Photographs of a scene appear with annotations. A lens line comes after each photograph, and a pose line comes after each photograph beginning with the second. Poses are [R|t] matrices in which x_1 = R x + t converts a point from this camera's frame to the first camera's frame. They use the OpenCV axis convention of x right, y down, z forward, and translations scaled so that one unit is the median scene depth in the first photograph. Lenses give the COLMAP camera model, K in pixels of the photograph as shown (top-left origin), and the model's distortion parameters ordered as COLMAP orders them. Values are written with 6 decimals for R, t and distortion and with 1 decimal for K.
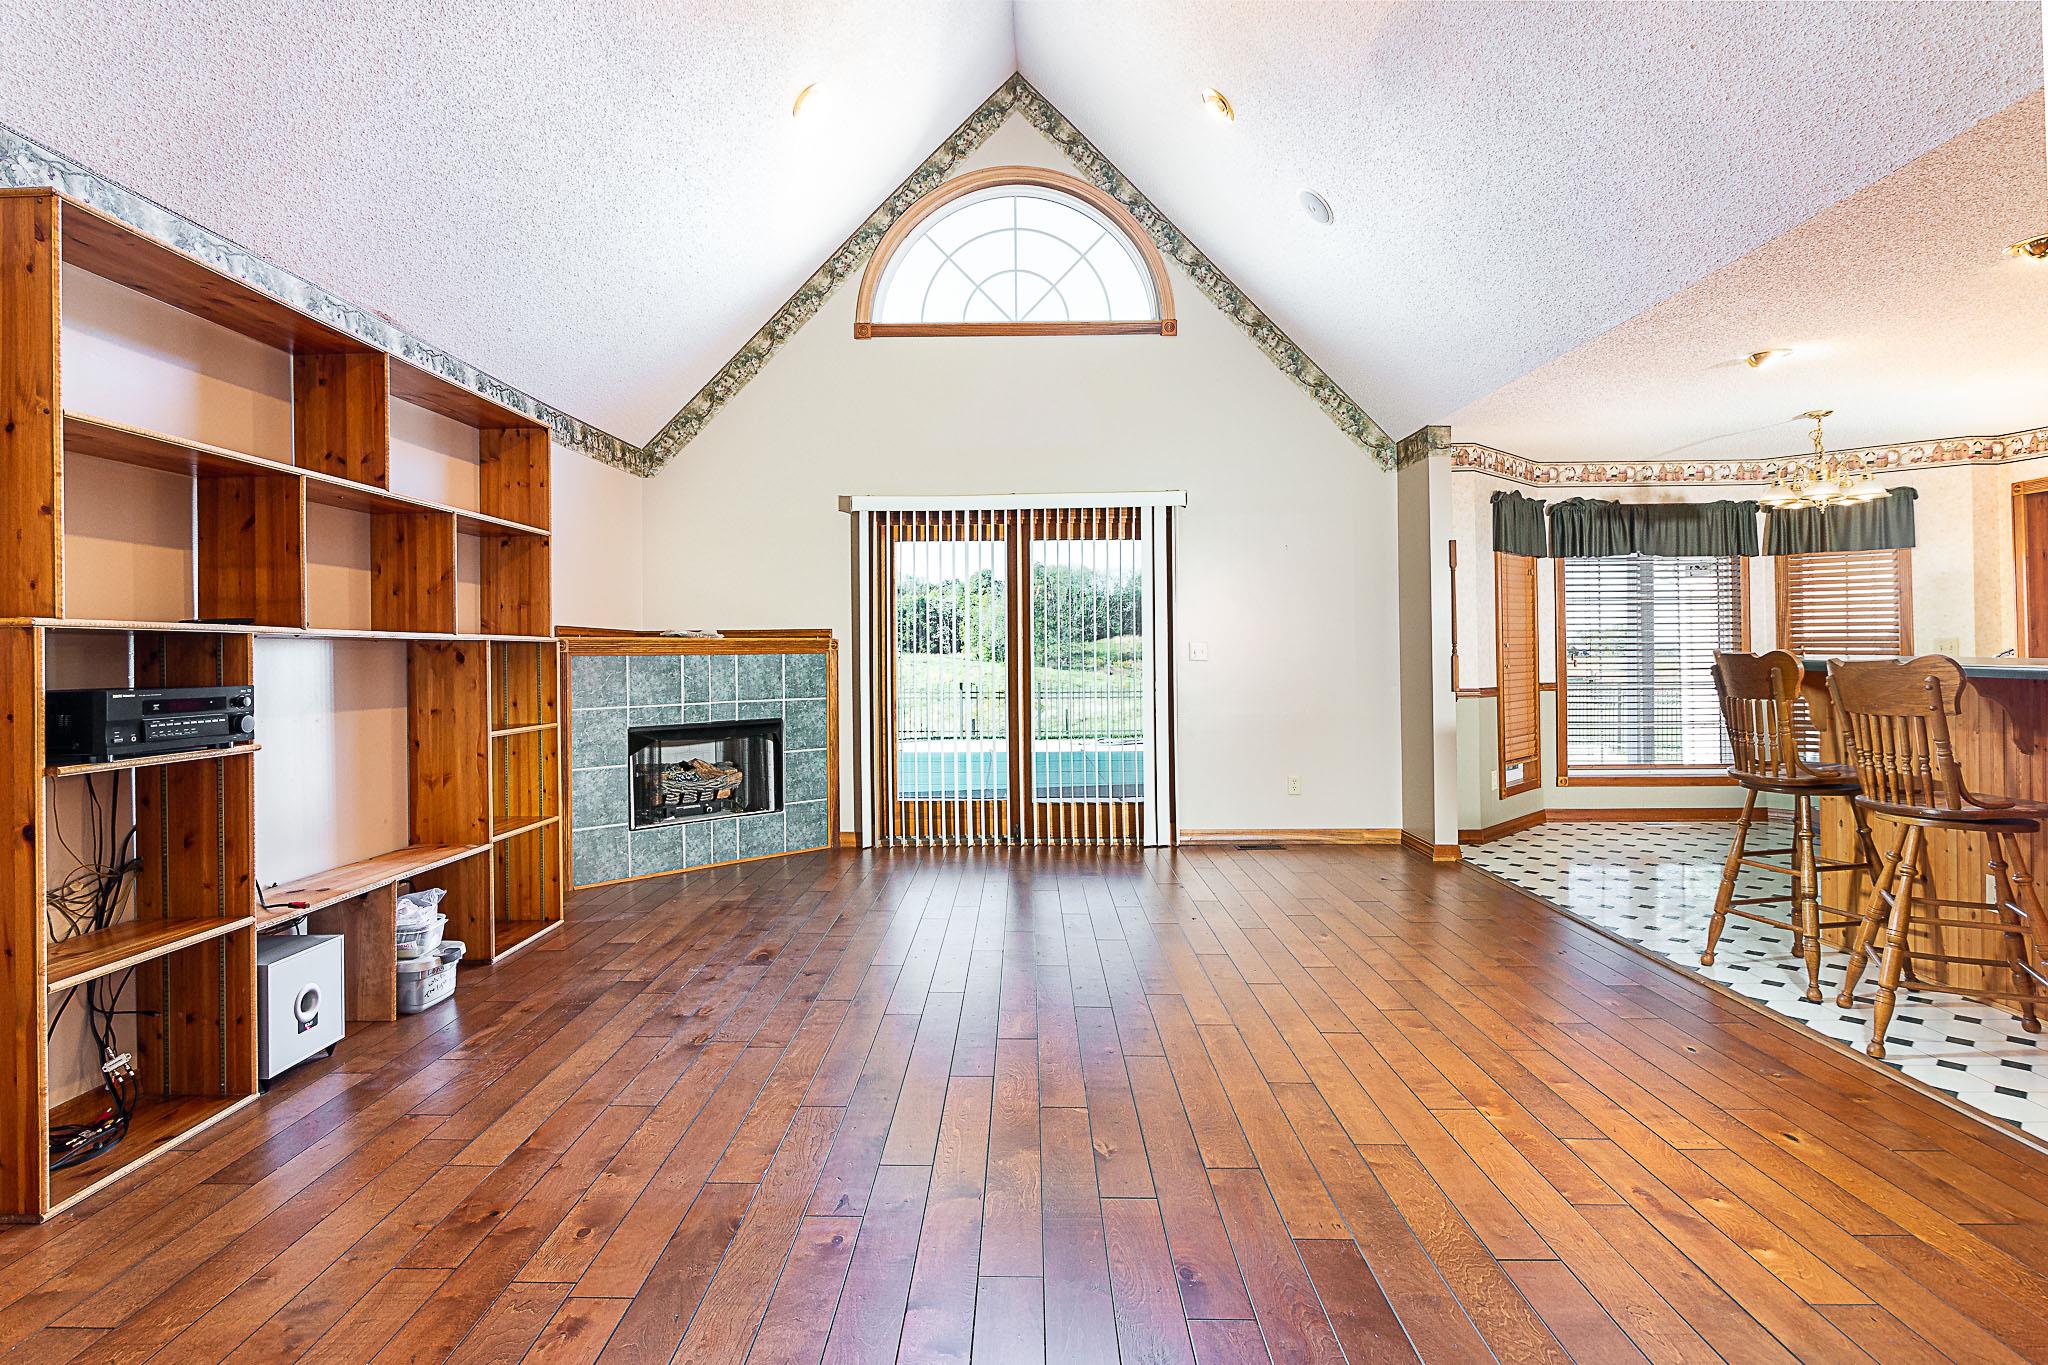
lens RADIAL K [[962.1, 0, 1031.3], [0, 962.1, 670.3], [0, 0, 1]] dist [0.000443, 0.000064]
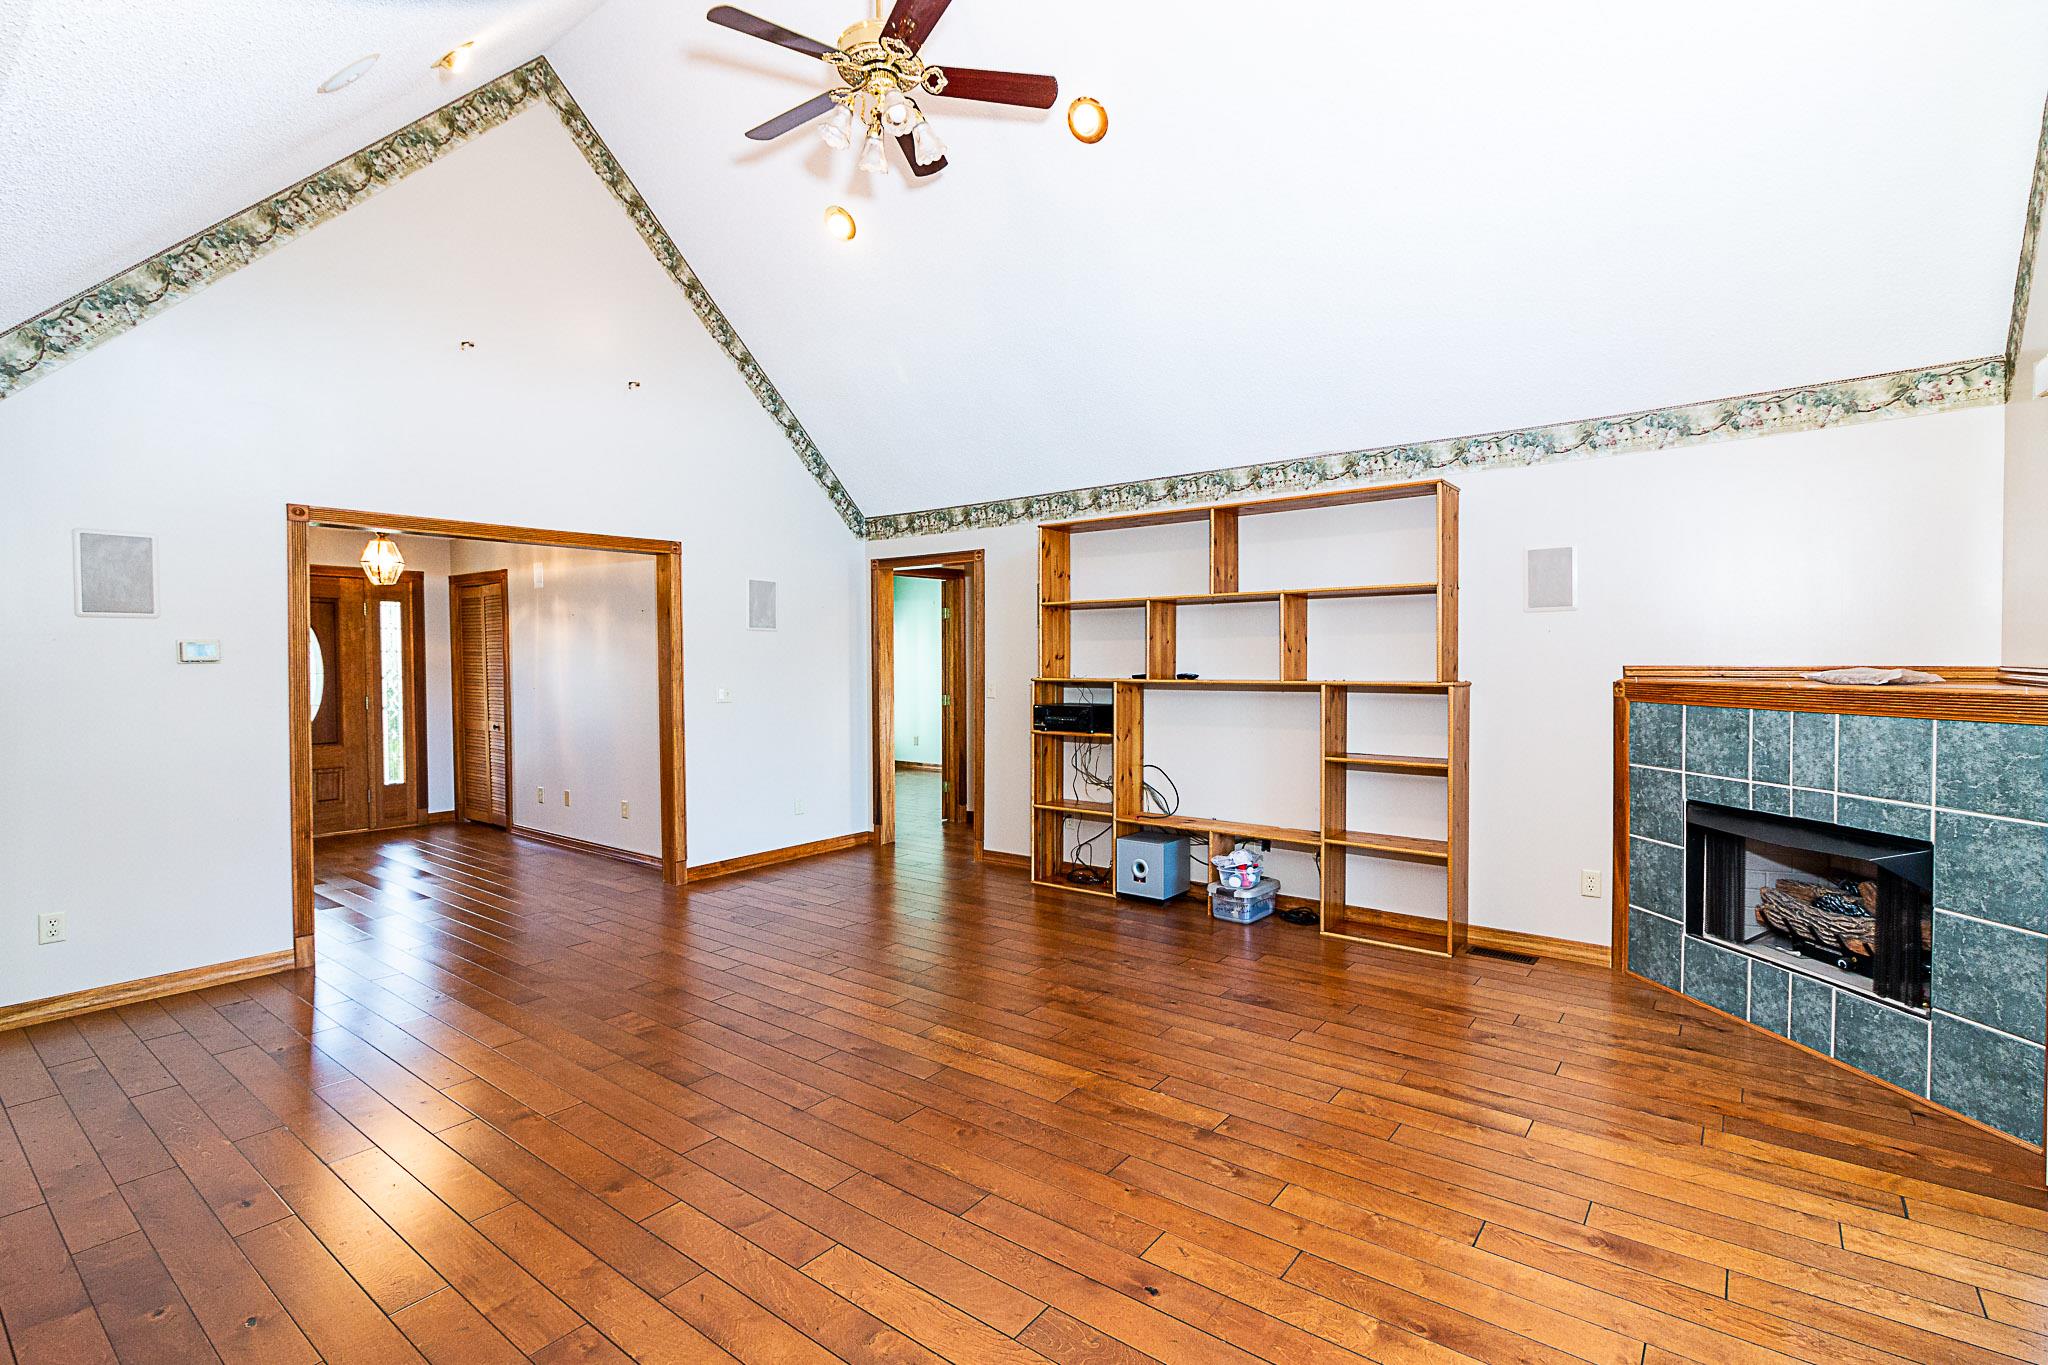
lens RADIAL K [[962.1, 0, 1031.3], [0, 962.1, 670.3], [0, 0, 1]] dist [0.000443, 0.000064]
pose [[-0.613144, 0.029958, -0.789403, 0.463205], [0.007650, 0.999459, 0.031988, -0.065743], [0.789934, 0.013574, -0.613041, 0.977500]]
